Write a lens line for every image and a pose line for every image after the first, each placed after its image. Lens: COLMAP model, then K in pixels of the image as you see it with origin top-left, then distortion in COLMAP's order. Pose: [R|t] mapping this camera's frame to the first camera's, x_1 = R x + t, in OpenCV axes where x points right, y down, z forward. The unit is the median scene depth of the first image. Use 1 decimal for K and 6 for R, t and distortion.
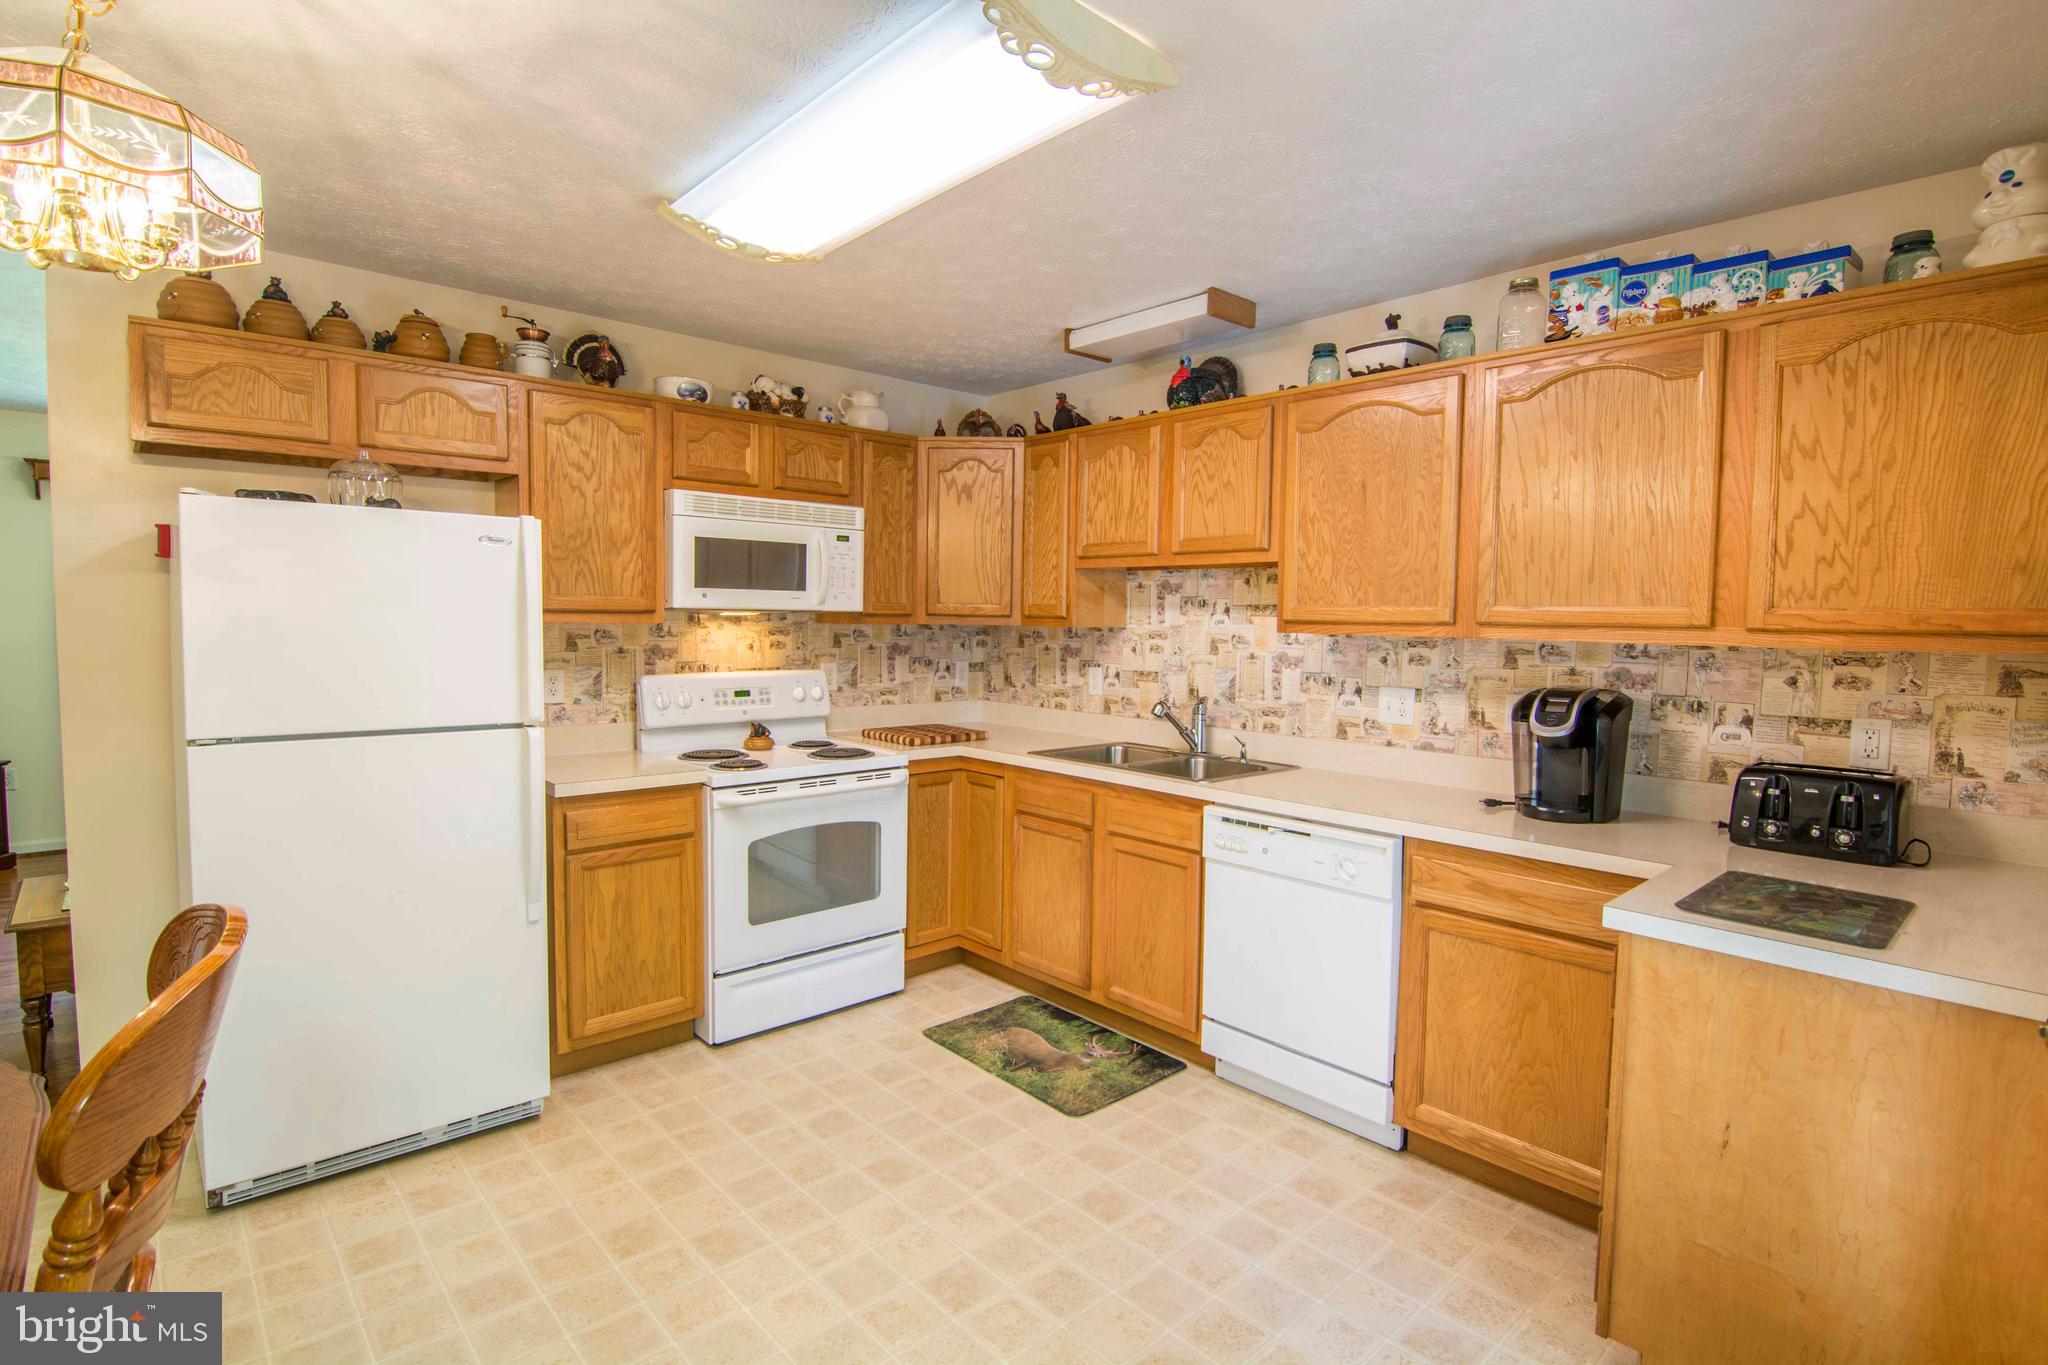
lens RADIAL K [[996.8, 0, 1021.0], [0, 996.8, 676.4], [0, 0, 1]] dist [-0.000899, -0.013882]
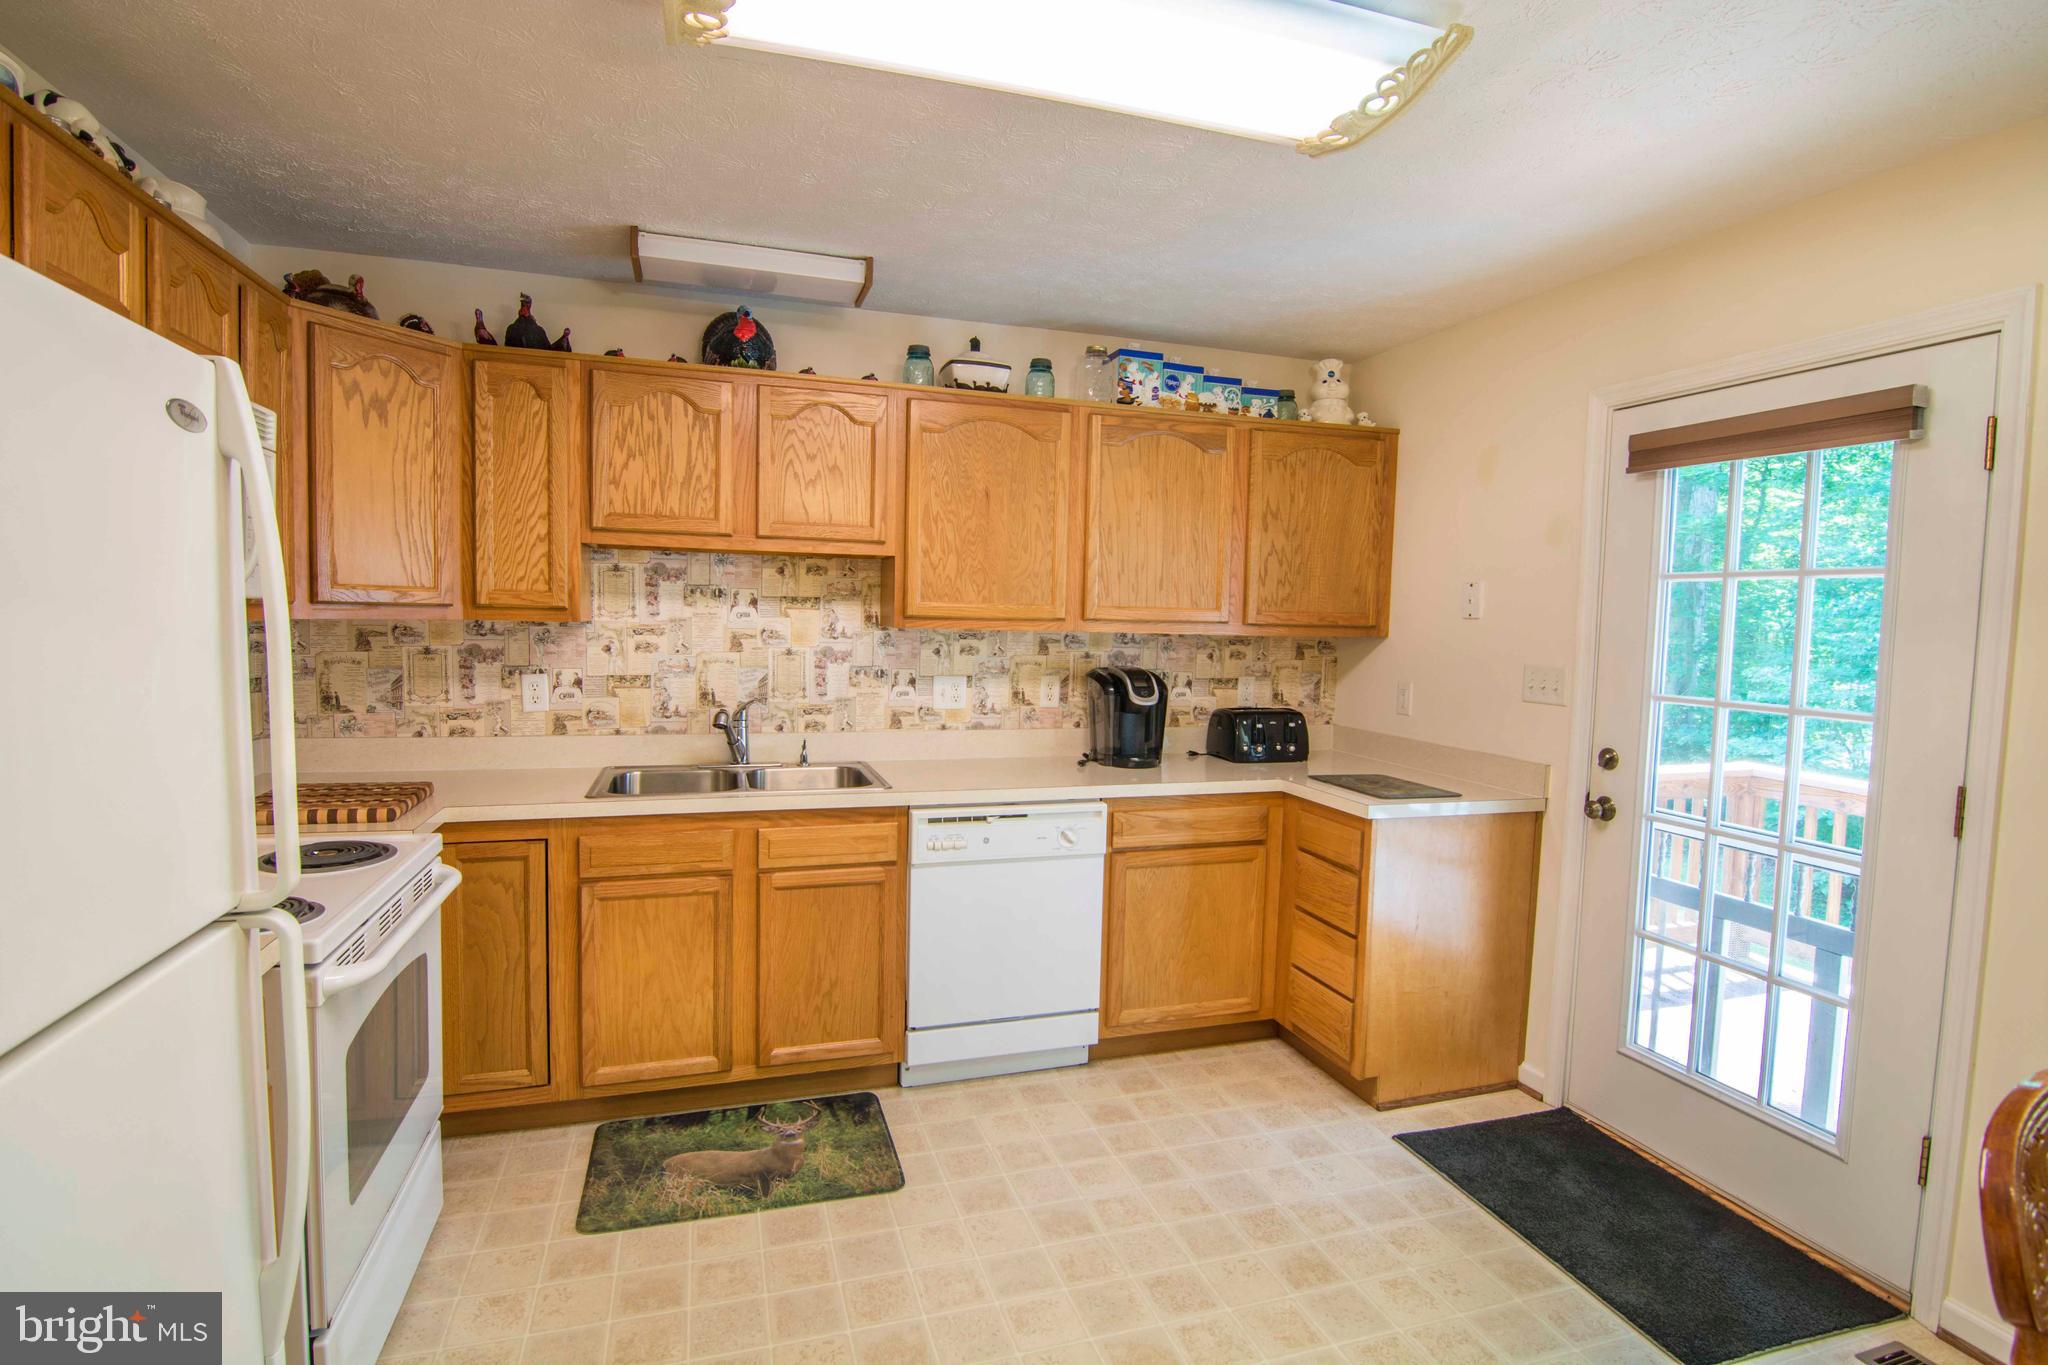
lens RADIAL K [[996.8, 0, 1021.0], [0, 996.8, 676.4], [0, 0, 1]] dist [-0.000899, -0.013882]
pose [[0.415133, -0.061708, 0.907665, -0.615203], [0.038273, 0.997998, 0.050345, -0.042472], [-0.908955, 0.013840, 0.416664, 0.491084]]
